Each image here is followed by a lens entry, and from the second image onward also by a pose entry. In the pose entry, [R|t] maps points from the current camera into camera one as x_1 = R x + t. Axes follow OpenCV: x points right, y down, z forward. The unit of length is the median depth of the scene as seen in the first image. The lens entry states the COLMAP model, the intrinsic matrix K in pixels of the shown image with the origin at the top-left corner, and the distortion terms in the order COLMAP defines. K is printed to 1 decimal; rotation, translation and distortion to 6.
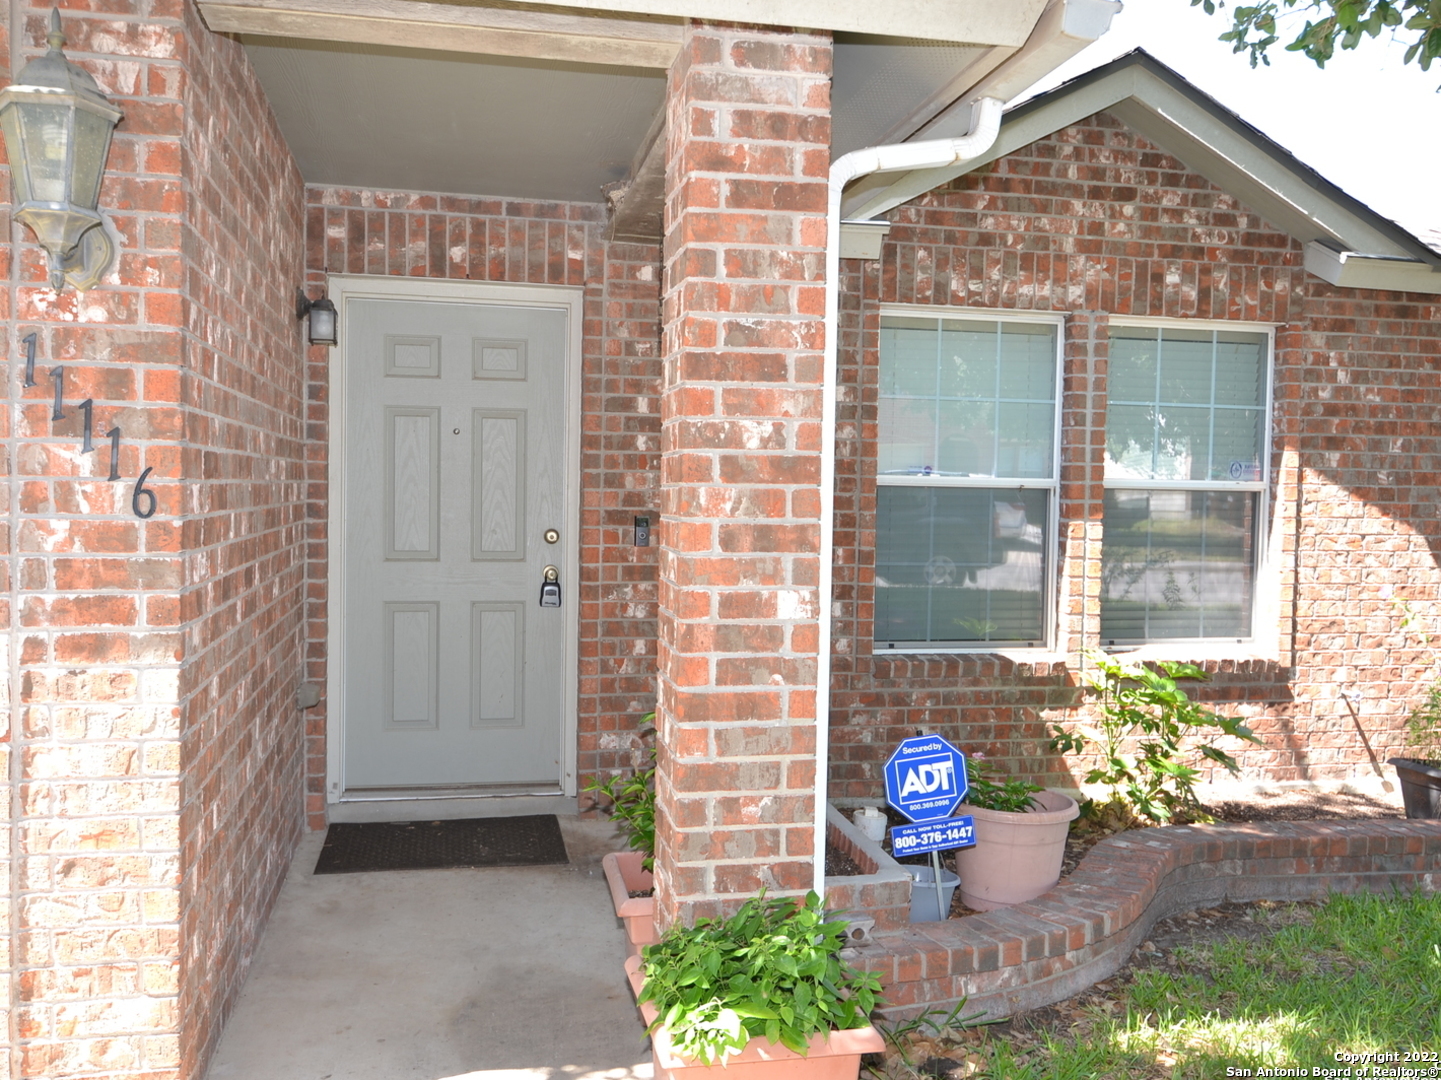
lens RADIAL K [[1247.0, 0, 720.5], [0, 1247.0, 540.0], [0, 0, 1]] dist [0.002923, -0.015481]
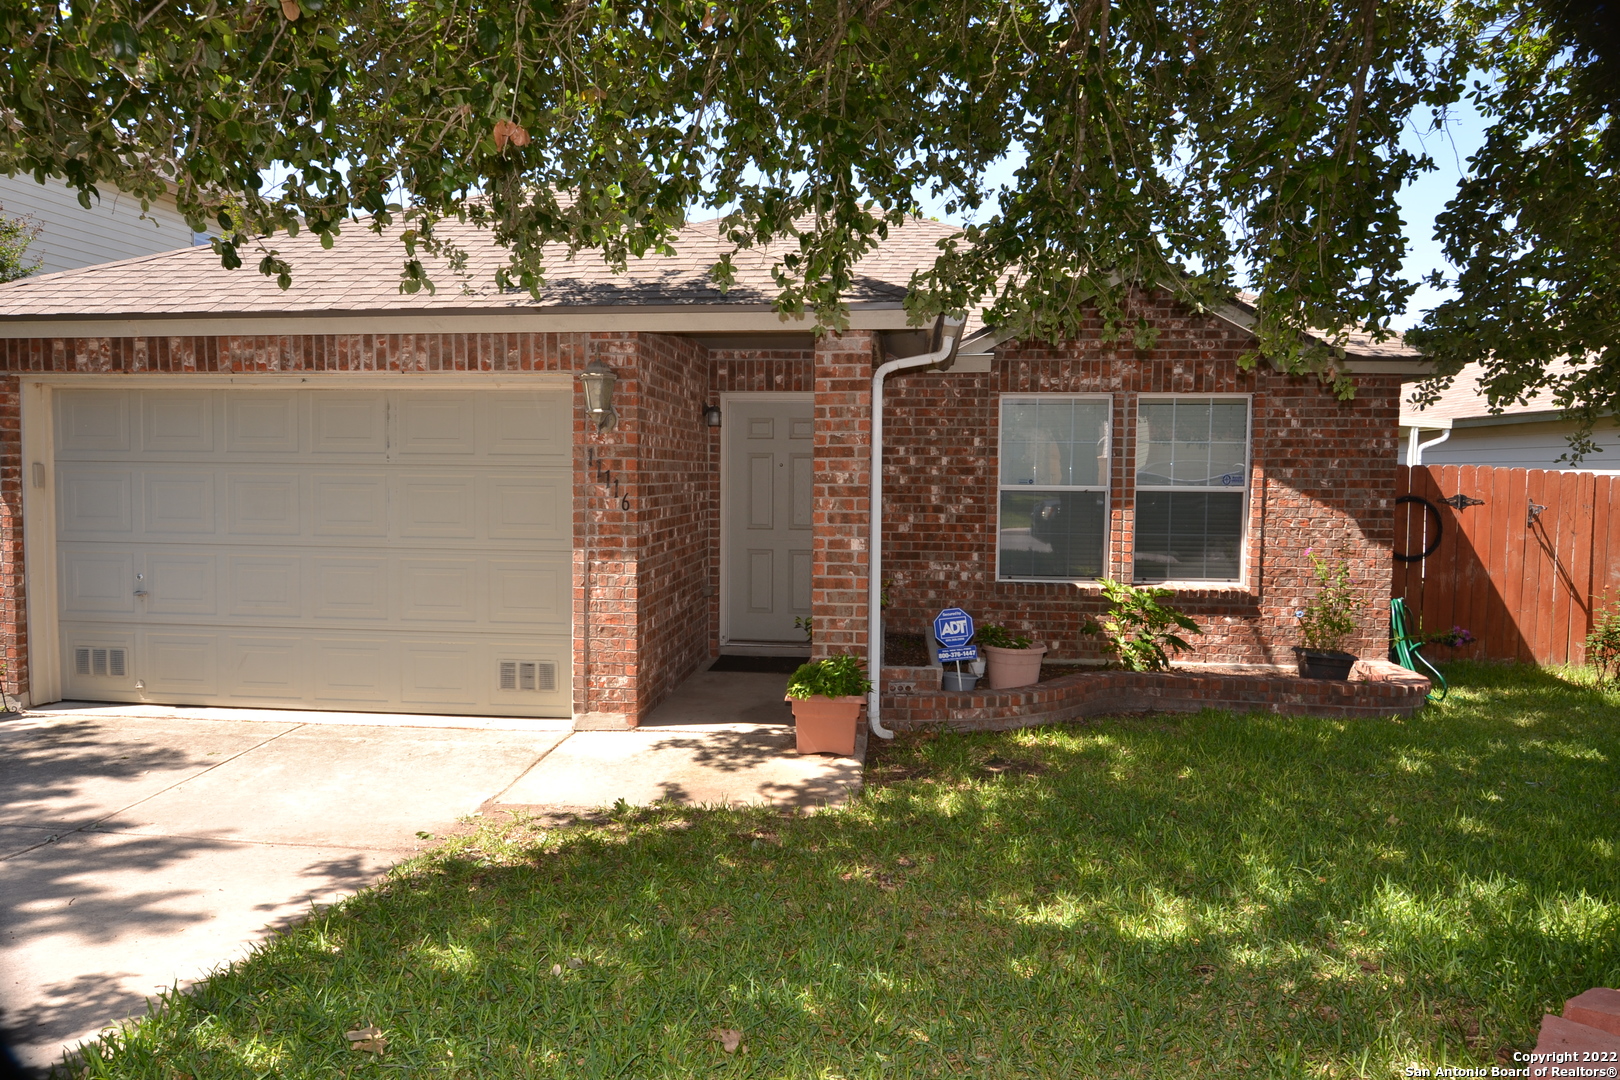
lens RADIAL K [[1033.7, 0, 809.3], [0, 1033.7, 535.7], [0, 0, 1]] dist [-0.000819, -0.000133]
pose [[0.954543, 0.008806, -0.297942, 0.370663], [-0.004342, 0.999868, 0.015642, 0.000849], [0.298041, -0.013637, 0.954456, -0.654005]]
